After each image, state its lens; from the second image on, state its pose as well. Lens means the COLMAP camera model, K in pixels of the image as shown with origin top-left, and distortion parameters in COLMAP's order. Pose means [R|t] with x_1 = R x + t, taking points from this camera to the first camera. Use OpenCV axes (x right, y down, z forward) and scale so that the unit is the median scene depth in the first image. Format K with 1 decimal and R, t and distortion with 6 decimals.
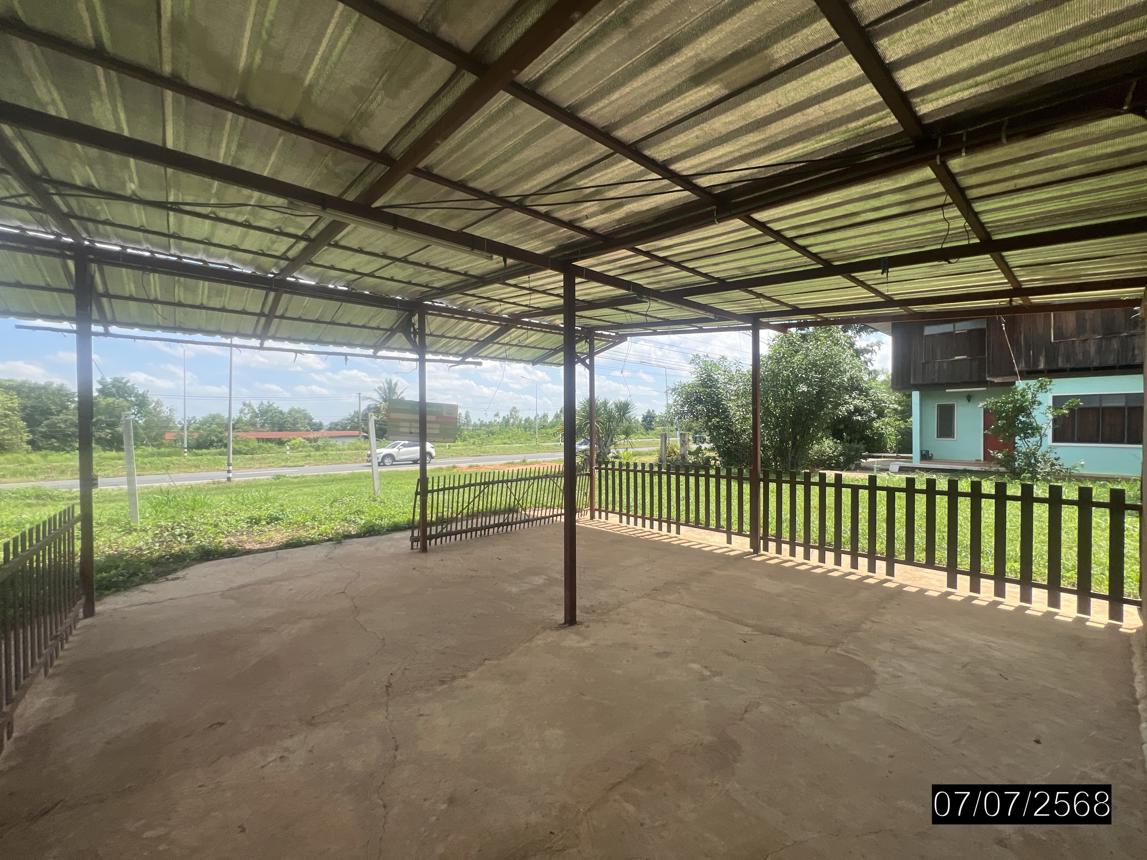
lens RADIAL K [[458.8, 0, 573.5], [0, 458.8, 430.0], [0, 0, 1]] dist [-0.000051, 0.000056]
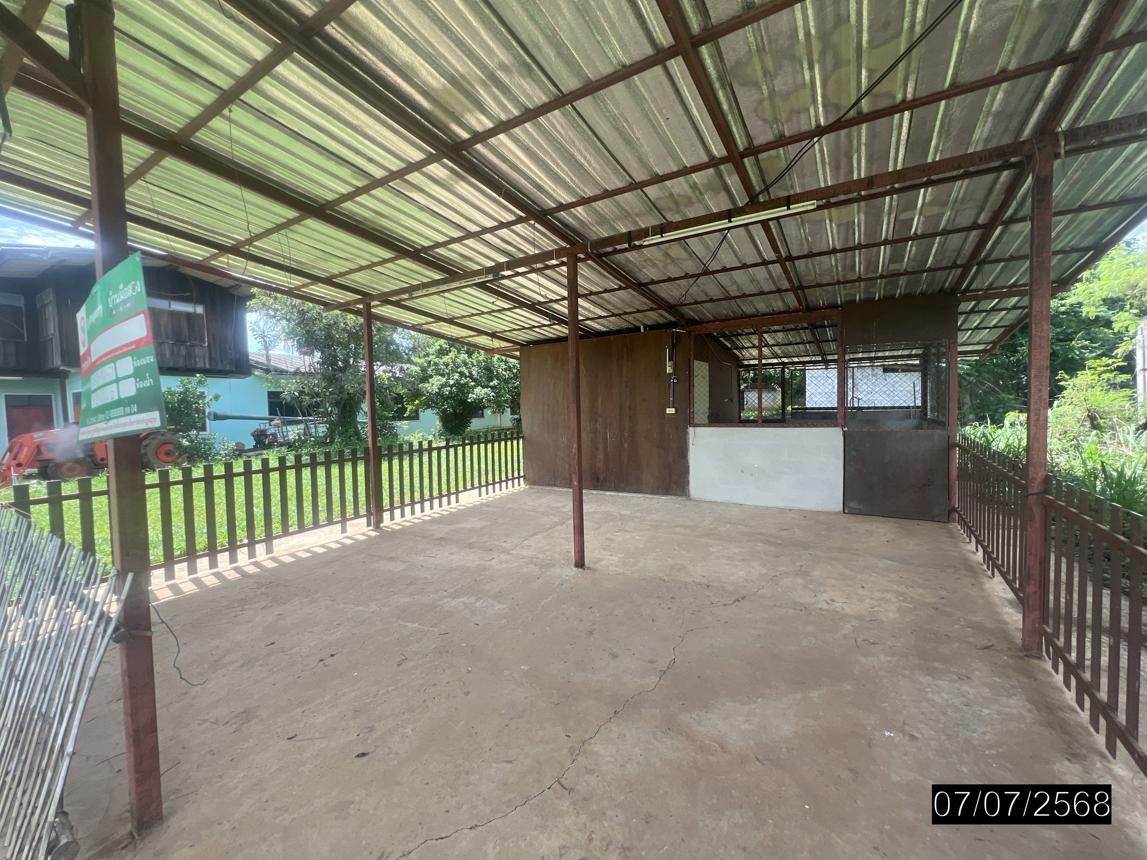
lens RADIAL K [[455.8, 0, 573.5], [0, 455.8, 430.0], [0, 0, 1]] dist [0.015430, -0.000017]
pose [[-0.292651, -0.030819, 0.955722, -0.913370], [0.032760, 0.998571, 0.042232, 0.025505], [-0.955658, 0.043669, -0.291224, 1.123494]]
